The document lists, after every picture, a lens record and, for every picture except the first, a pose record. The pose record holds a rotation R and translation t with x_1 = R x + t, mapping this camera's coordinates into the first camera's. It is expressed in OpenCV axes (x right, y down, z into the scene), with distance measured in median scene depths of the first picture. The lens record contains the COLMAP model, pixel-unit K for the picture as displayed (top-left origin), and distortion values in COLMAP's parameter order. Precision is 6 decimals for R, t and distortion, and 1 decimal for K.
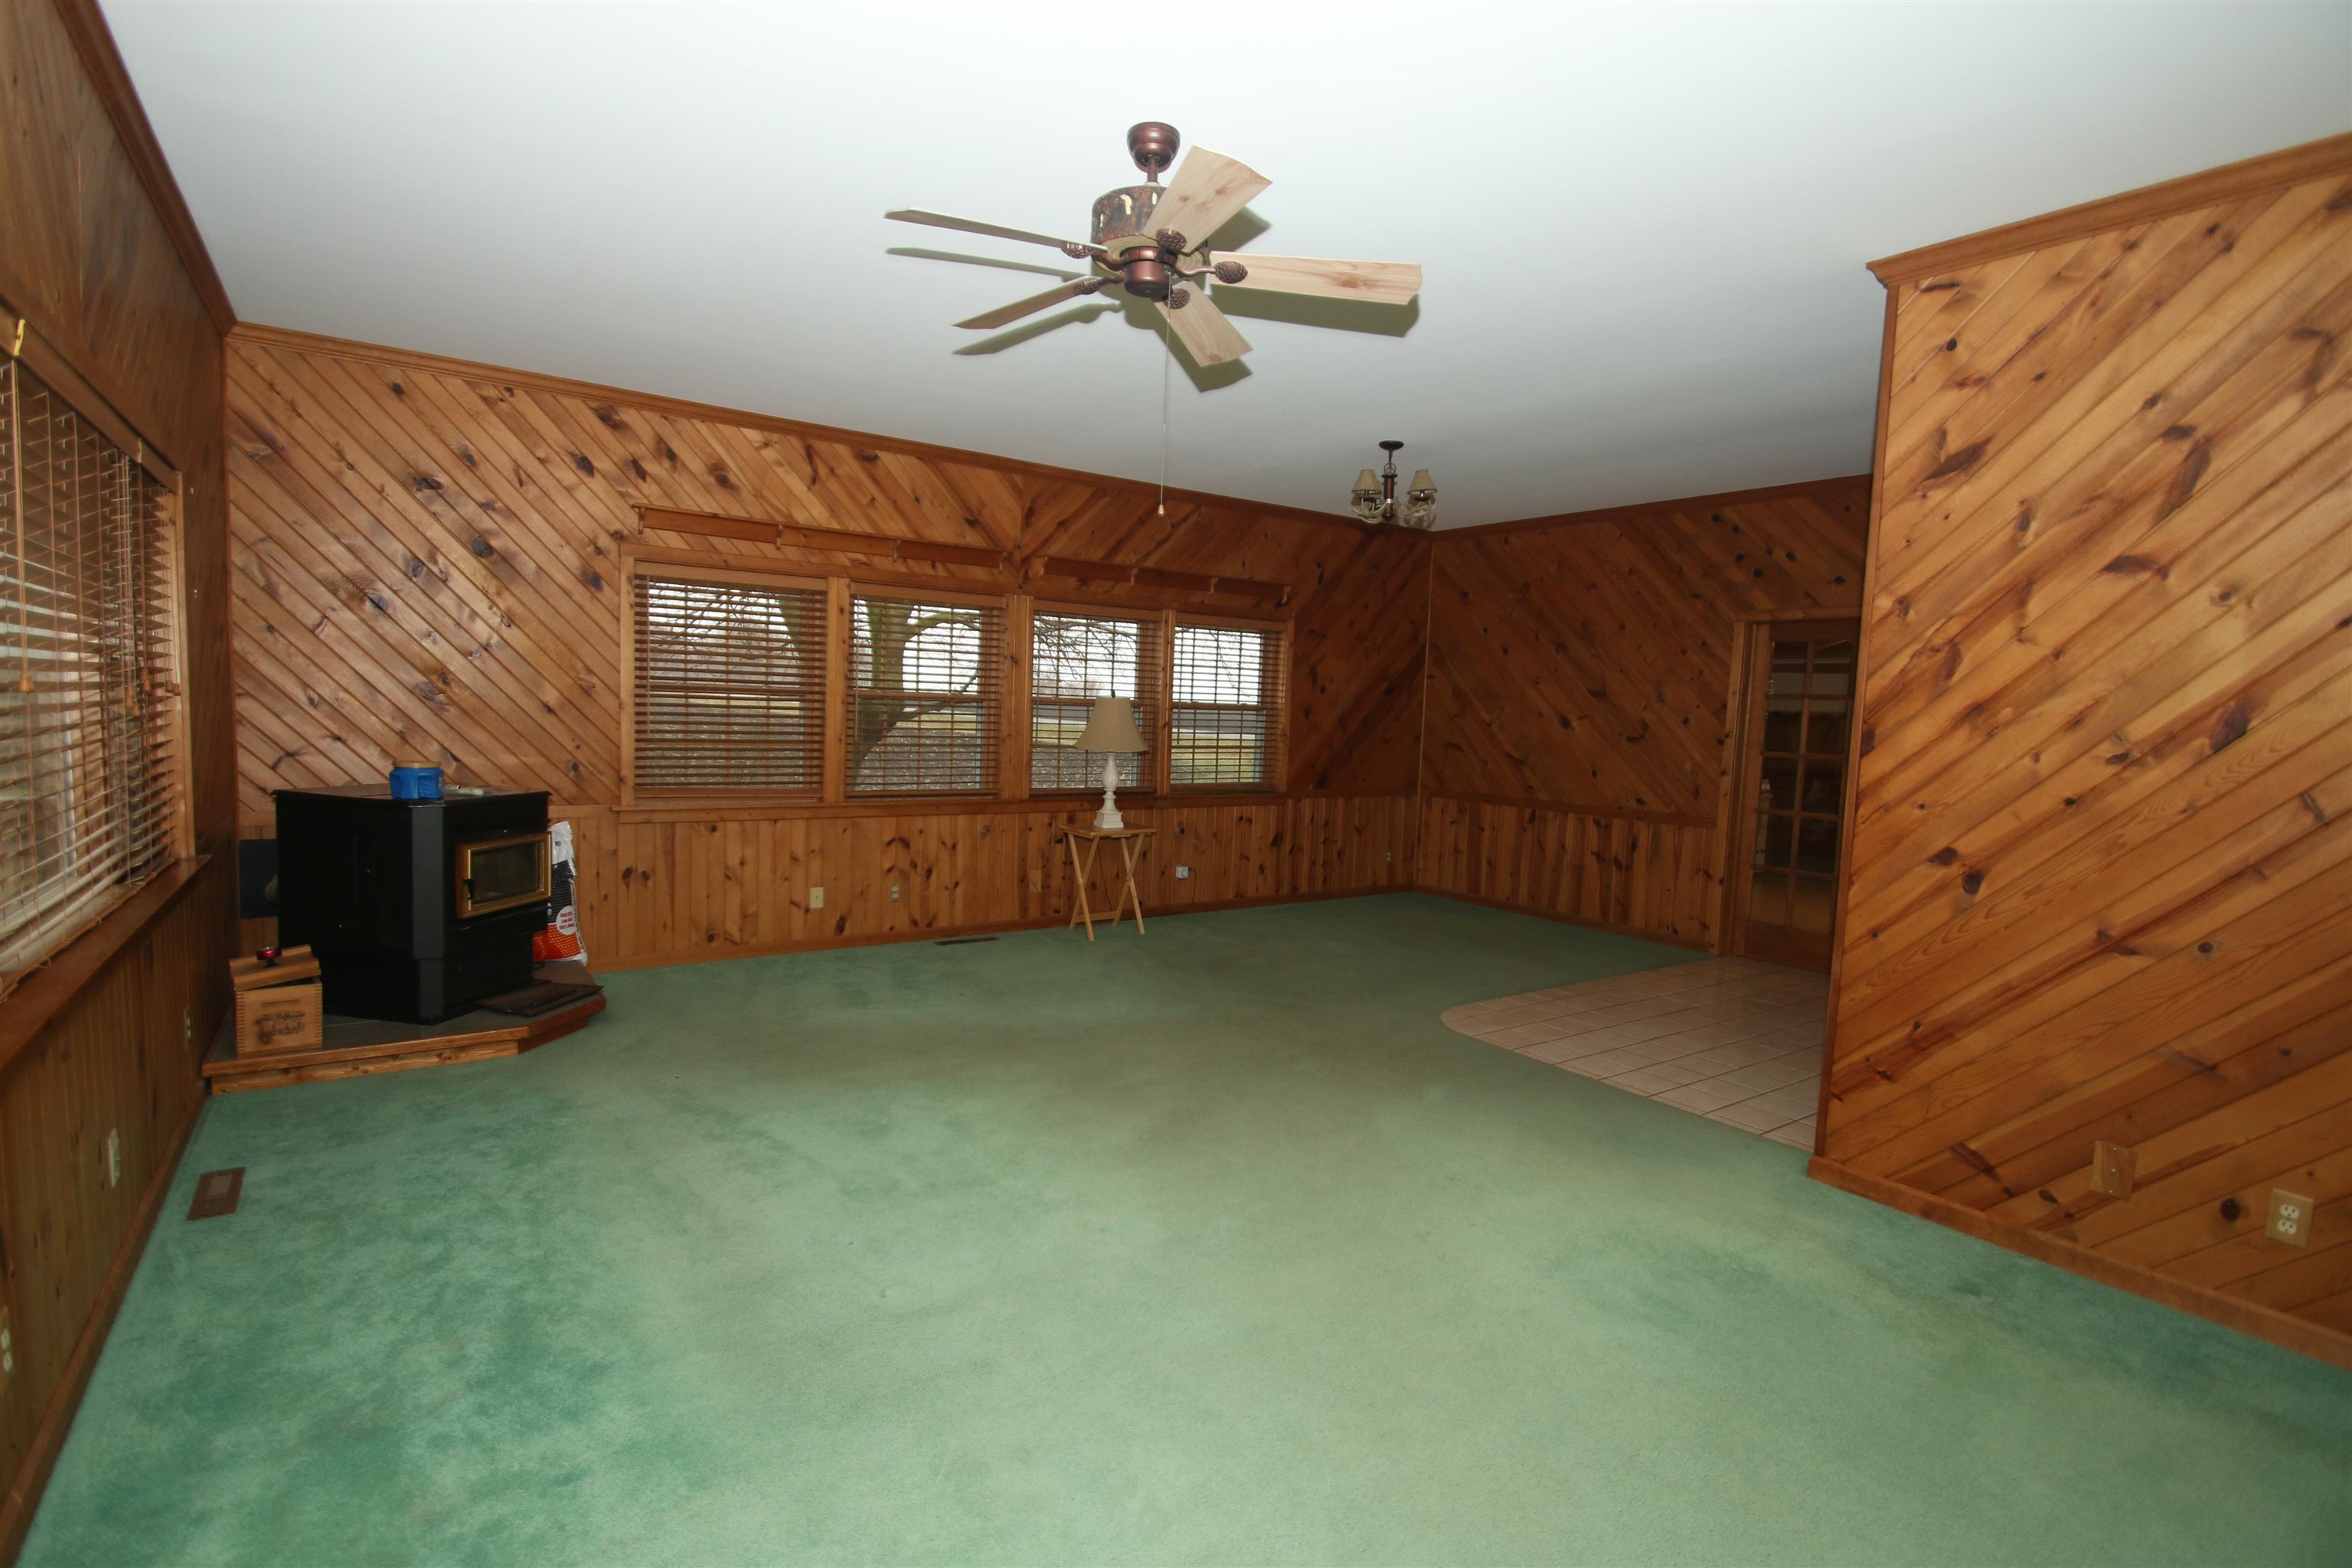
lens RADIAL K [[1123.4, 0, 1176.0], [0, 1123.4, 784.0], [0, 0, 1]] dist [0.013486, -0.020396]
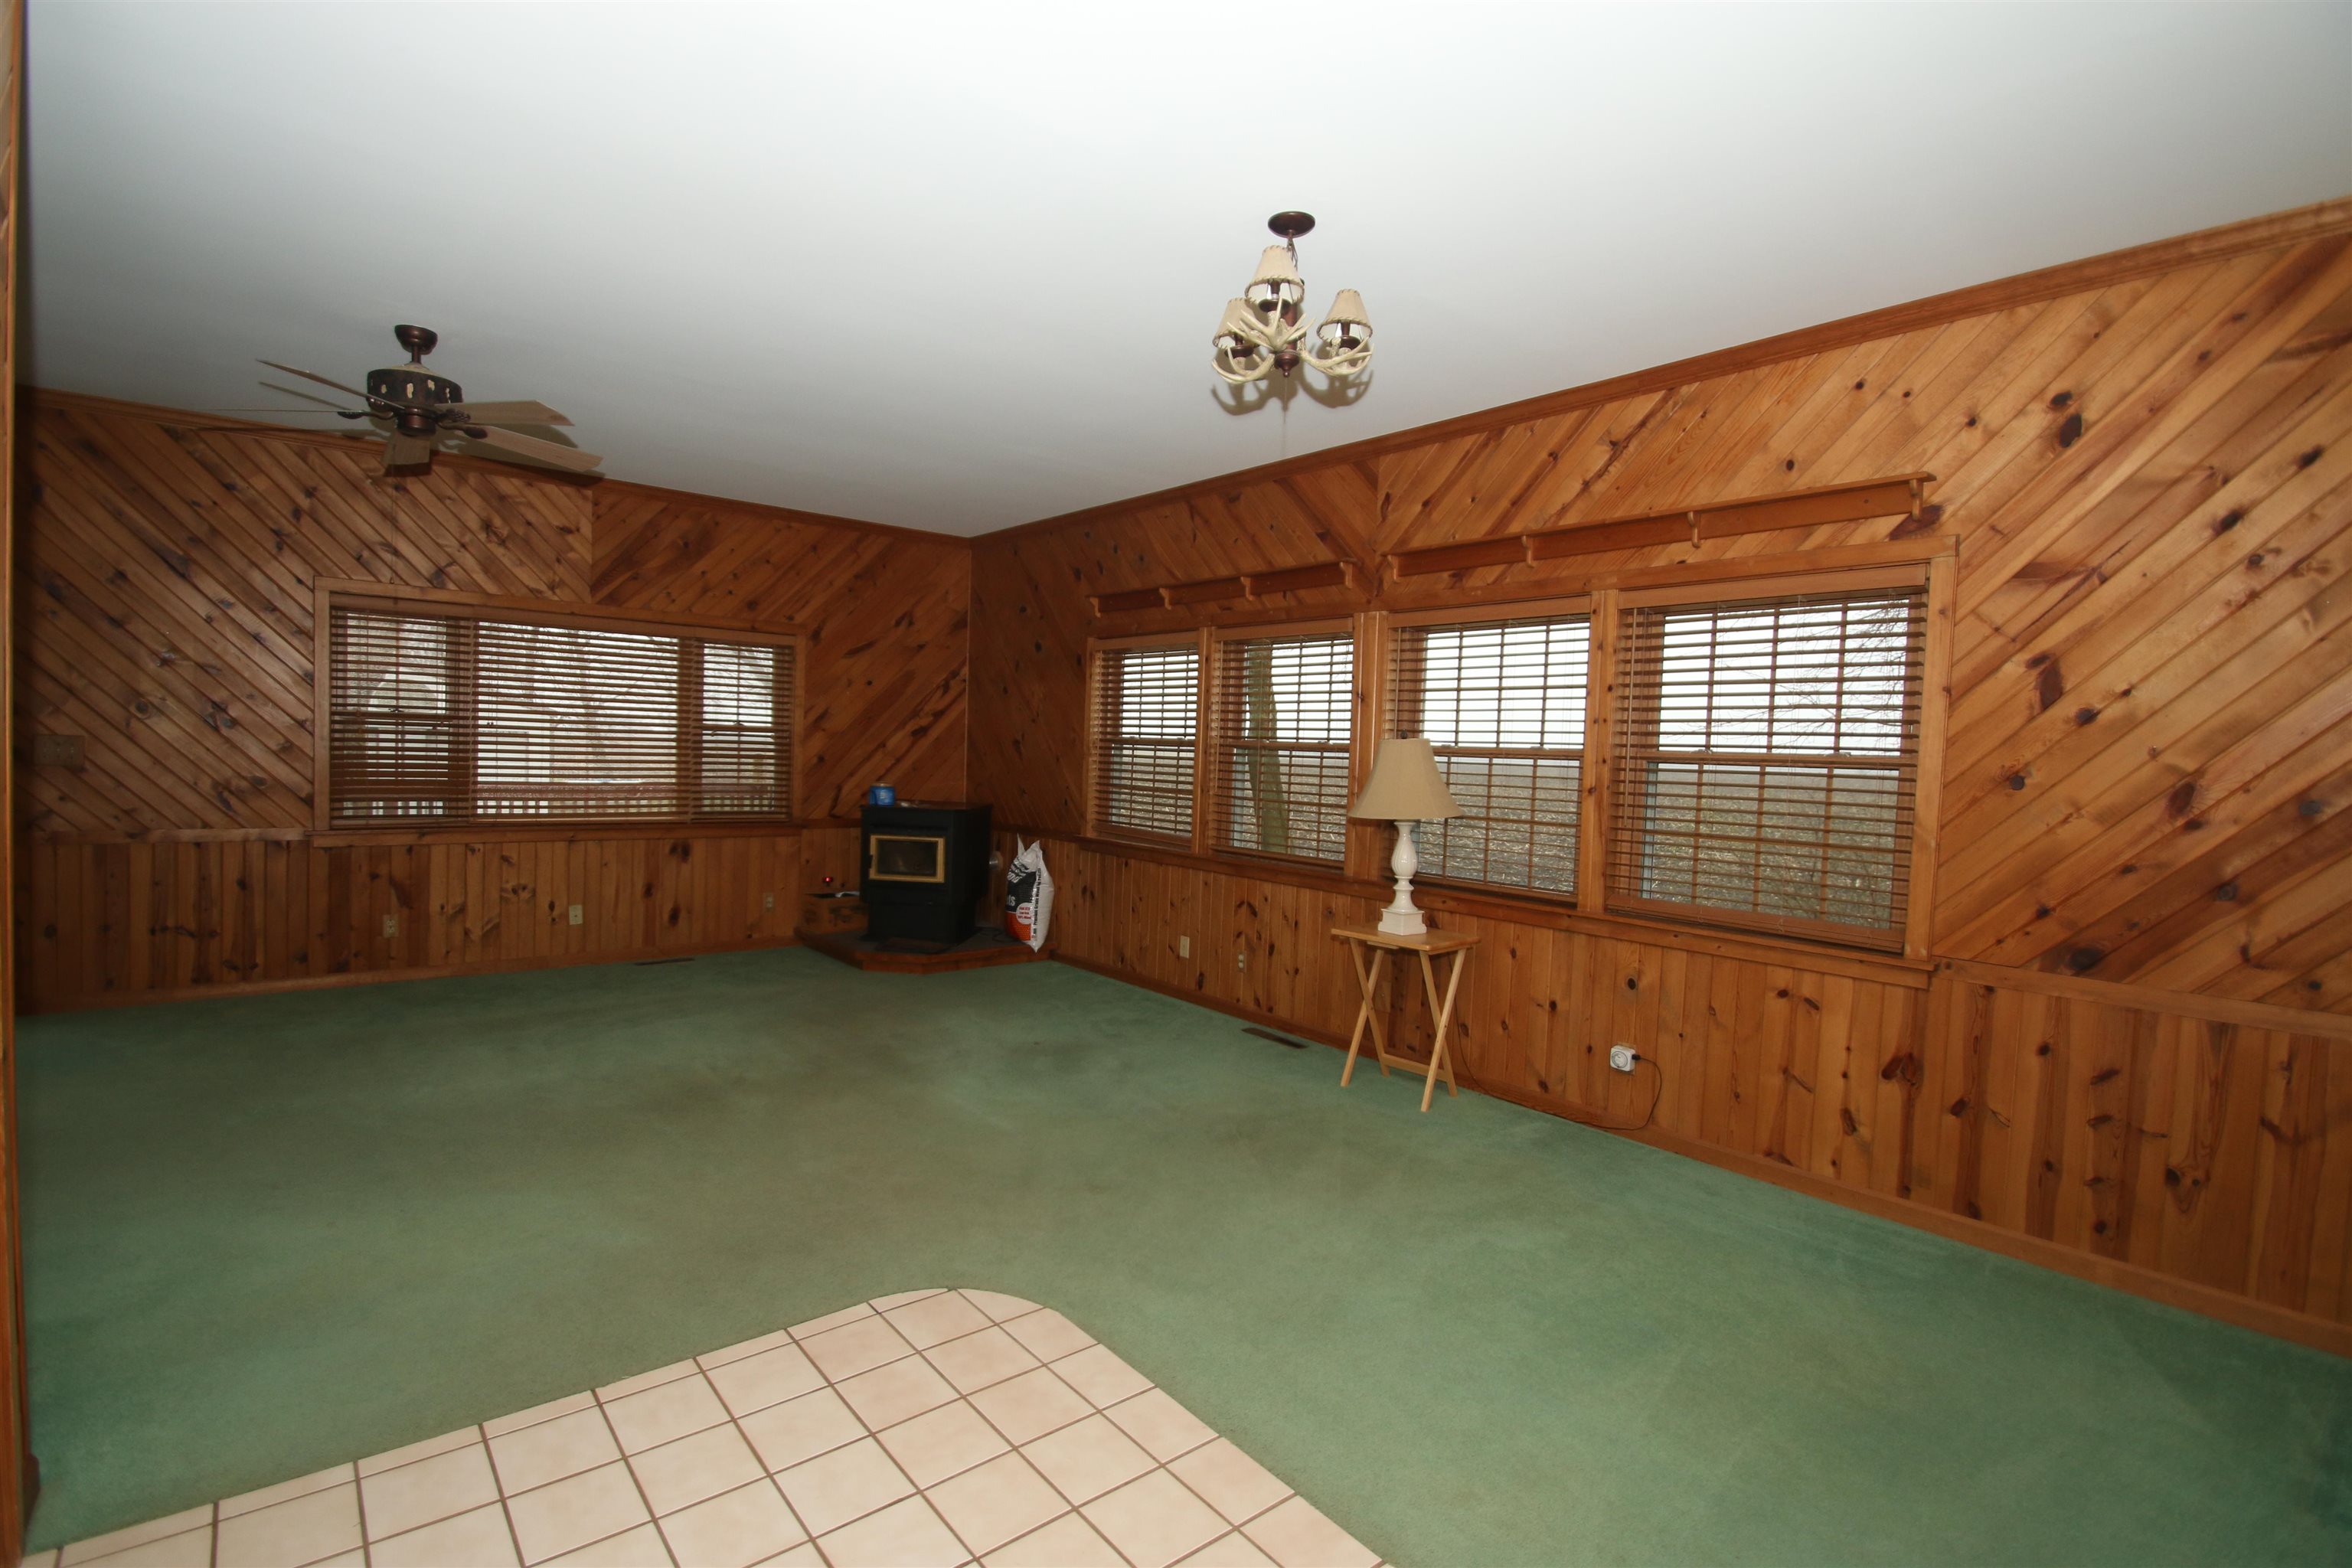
lens RADIAL K [[1084.5, 0, 1130.8], [0, 1084.5, 788.5], [0, 0, 1]] dist [0.015137, -0.017991]
pose [[0.051638, 0.012220, -0.998591, 0.613110], [-0.091679, 0.995761, 0.007445, -0.040918], [0.994449, 0.091165, 0.052539, 0.843460]]
